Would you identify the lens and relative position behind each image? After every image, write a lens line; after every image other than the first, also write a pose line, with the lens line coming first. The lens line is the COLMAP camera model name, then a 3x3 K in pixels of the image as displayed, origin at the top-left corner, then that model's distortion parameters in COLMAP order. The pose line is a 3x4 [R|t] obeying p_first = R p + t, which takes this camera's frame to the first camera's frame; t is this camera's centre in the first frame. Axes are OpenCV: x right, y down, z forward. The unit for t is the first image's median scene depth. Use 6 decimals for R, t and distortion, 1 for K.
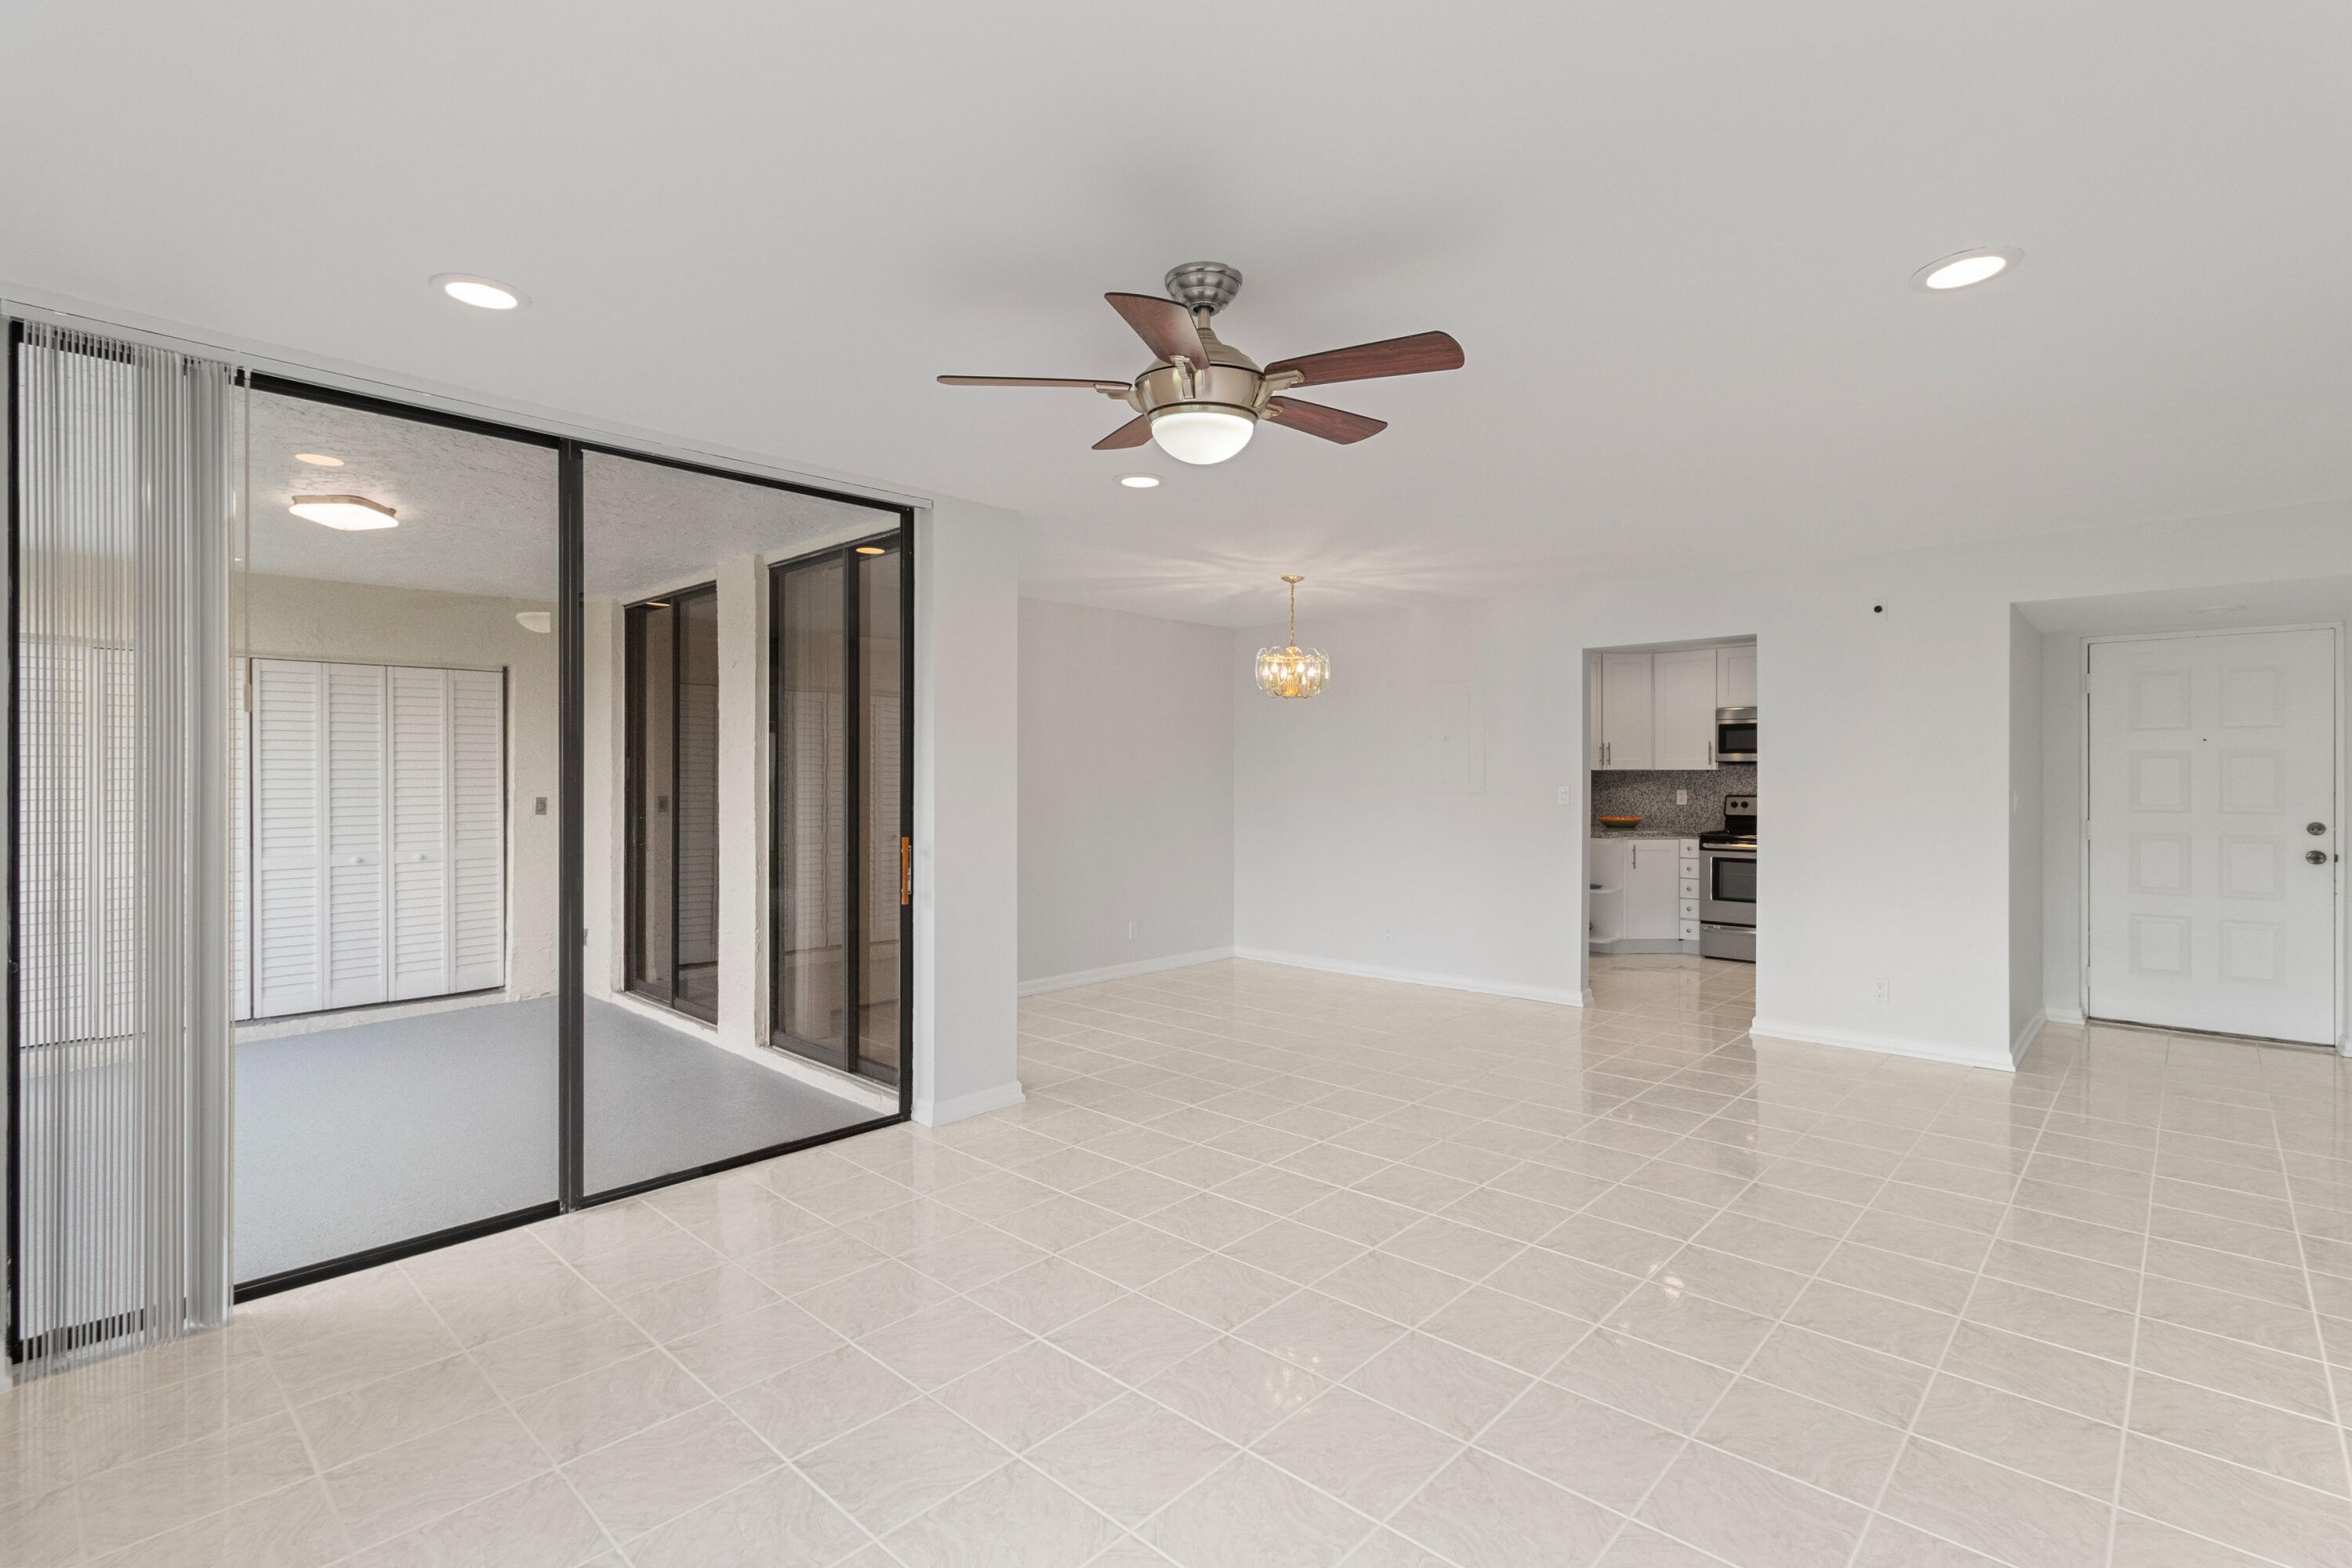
lens RADIAL K [[1092.0, 0, 1189.7], [0, 1092.0, 767.5], [0, 0, 1]] dist [0.004771, 0.000044]
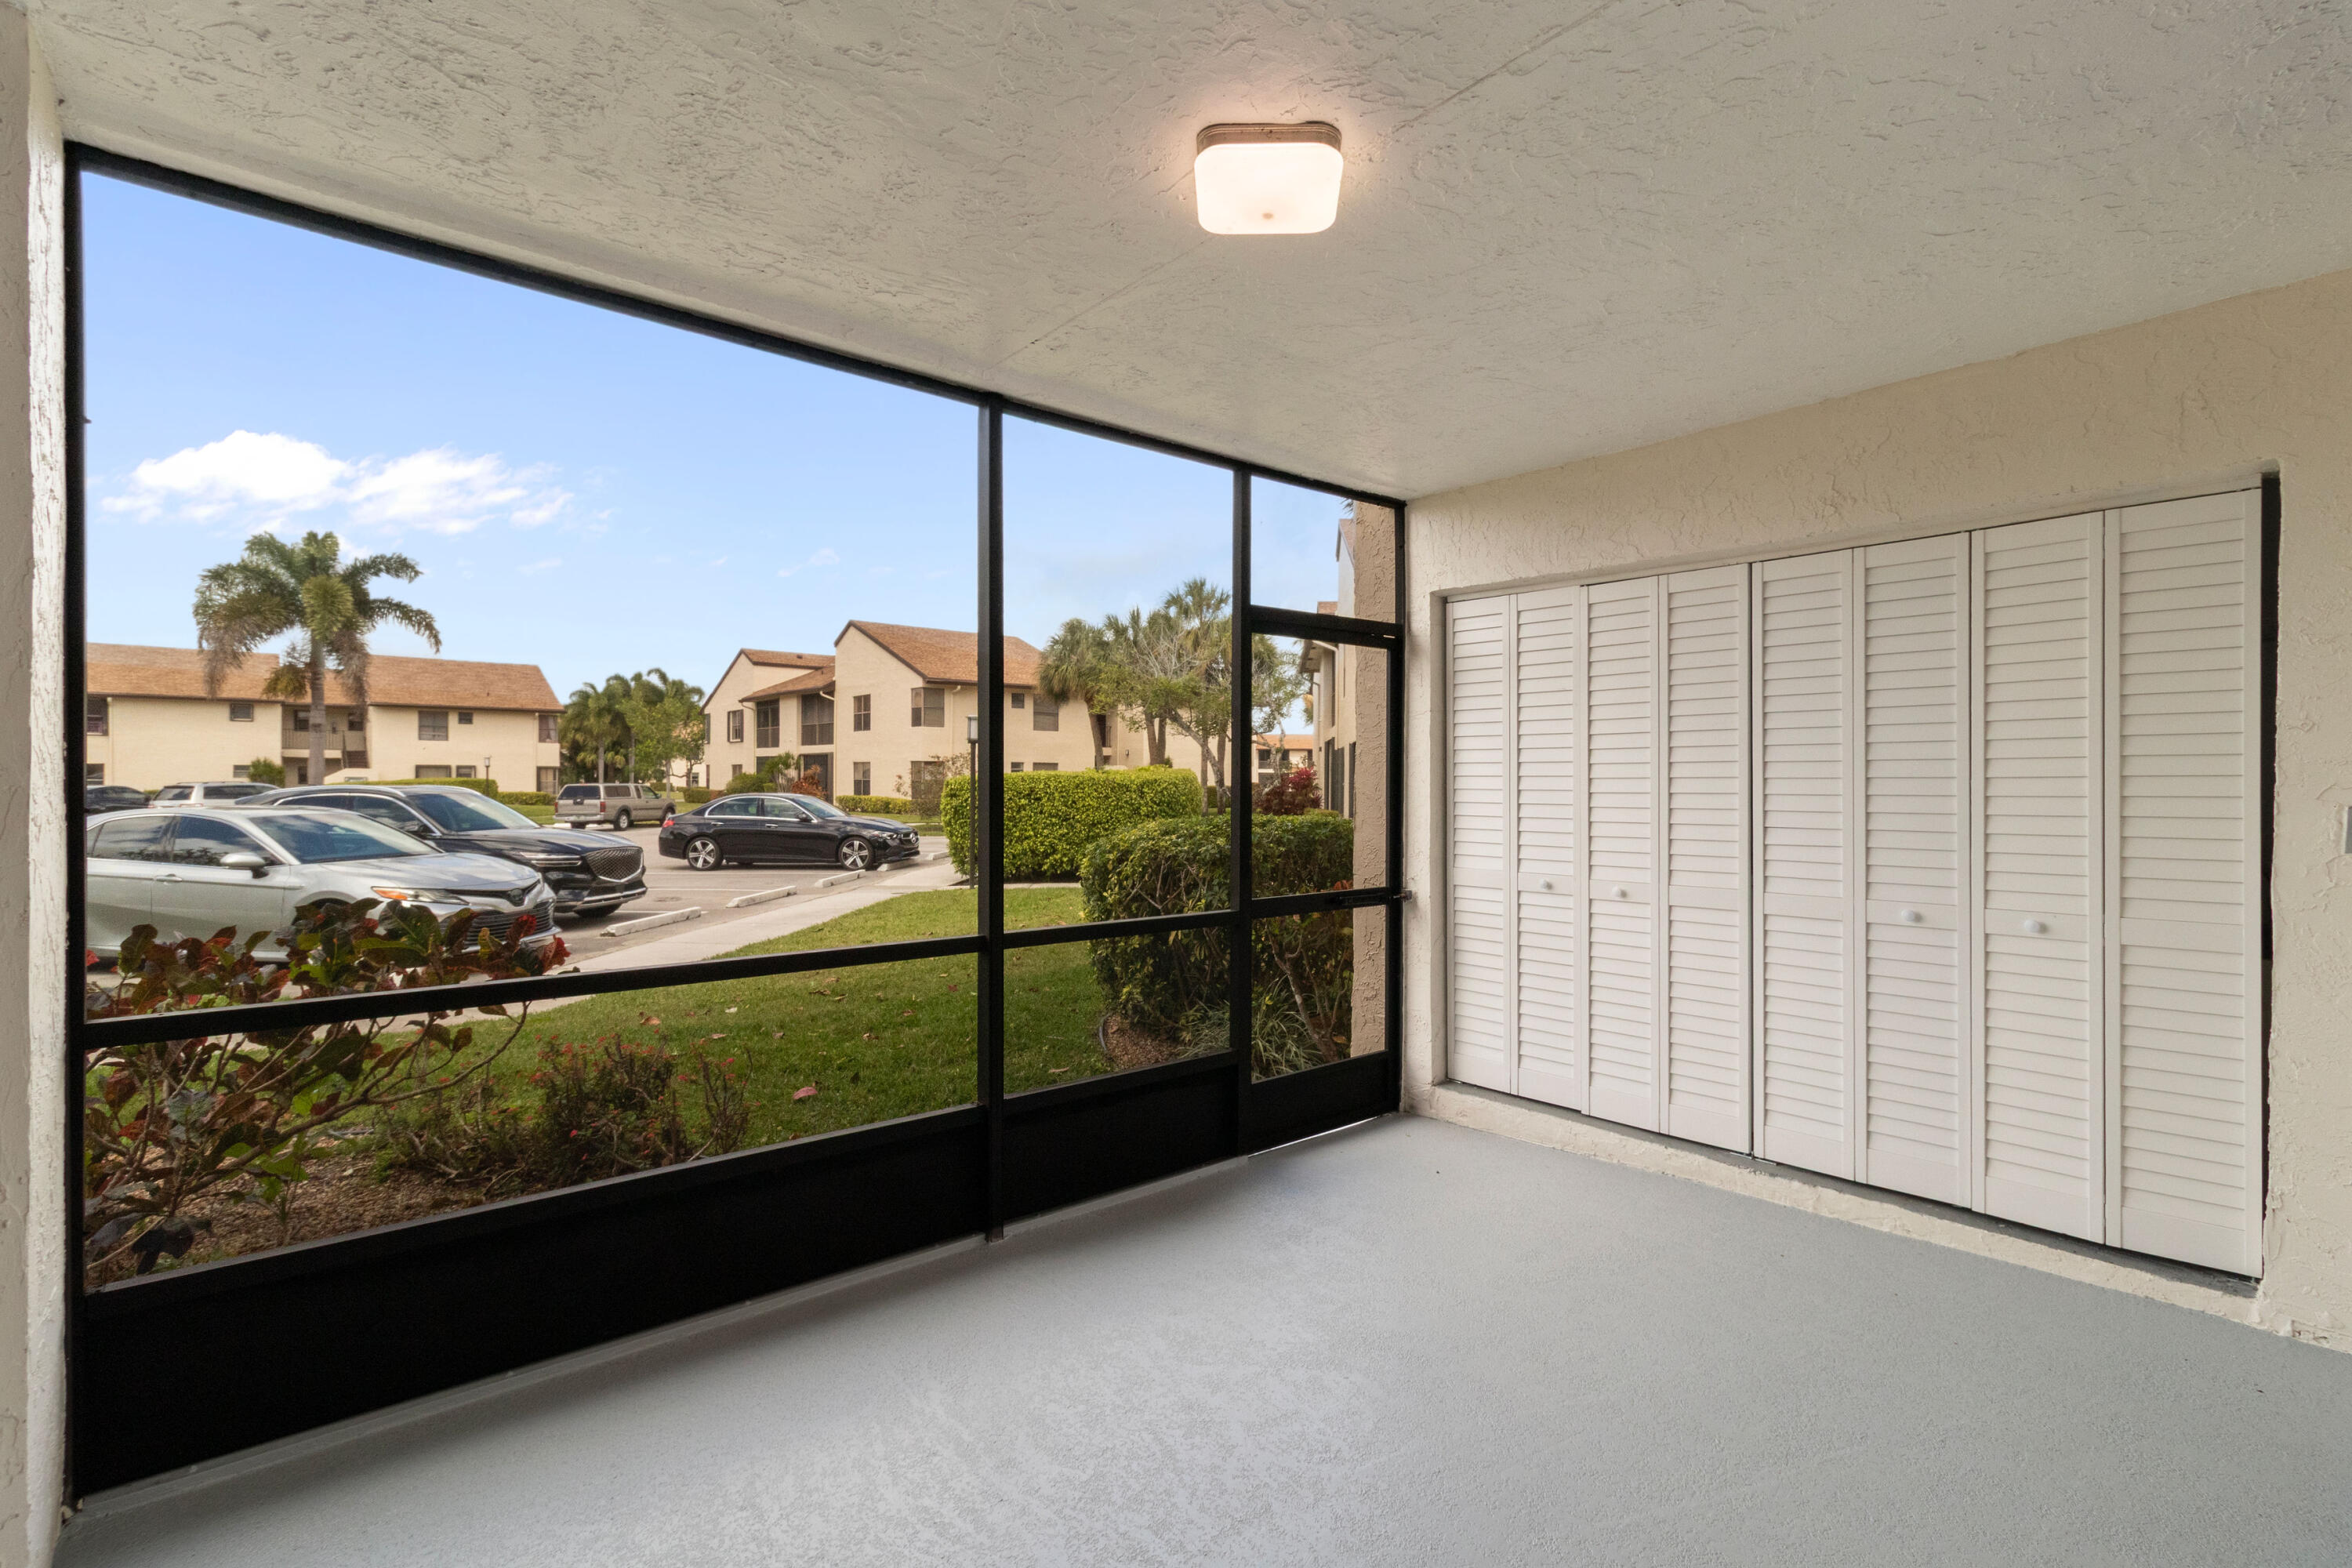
lens RADIAL K [[1092.0, 0, 1195.9], [0, 1092.0, 791.1], [0, 0, 1]] dist [0.004771, 0.000044]
pose [[-0.107497, 0.011492, -0.994139, -0.205196], [0.004767, 0.999928, 0.011043, 0.017580], [0.994194, -0.003552, -0.107544, 0.710052]]
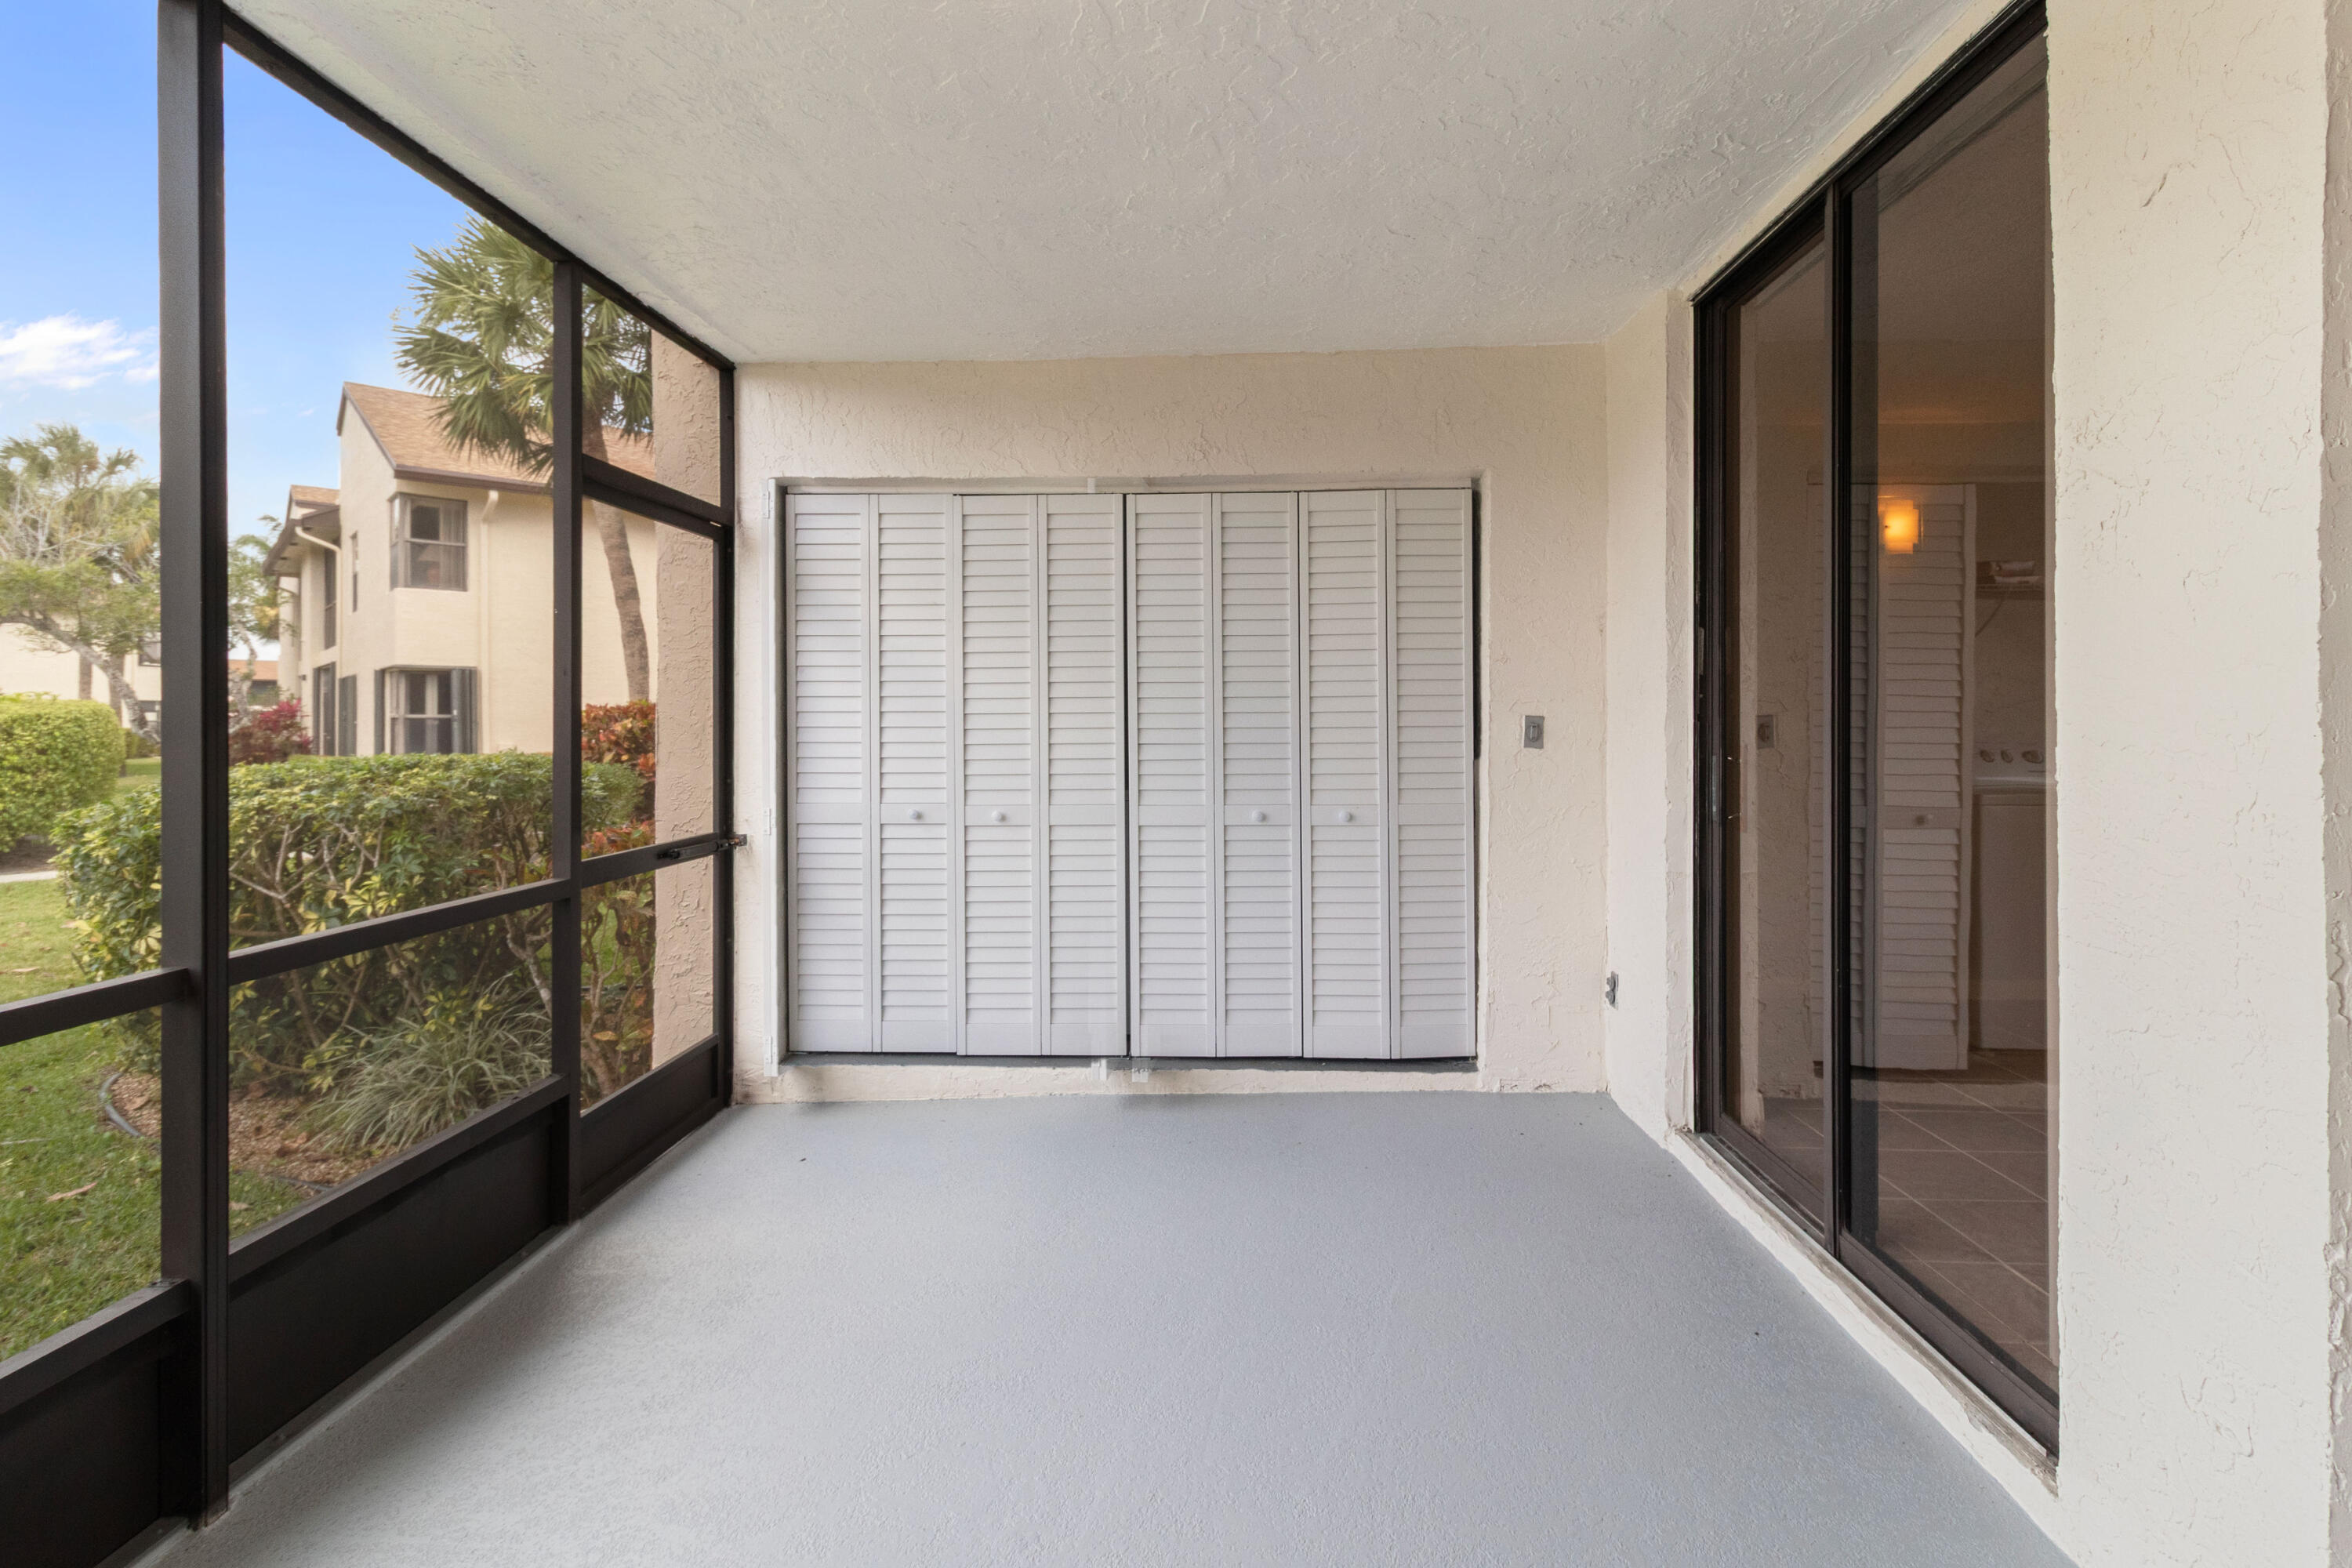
lens RADIAL K [[1092.0, 0, 1177.7], [0, 1092.0, 726.4], [0, 0, 1]] dist [0.004771, 0.000044]
pose [[0.649990, 0.004531, -0.759929, -0.327474], [0.006586, 0.999911, 0.011595, 0.027200], [0.759914, -0.012541, 0.649902, 0.567665]]
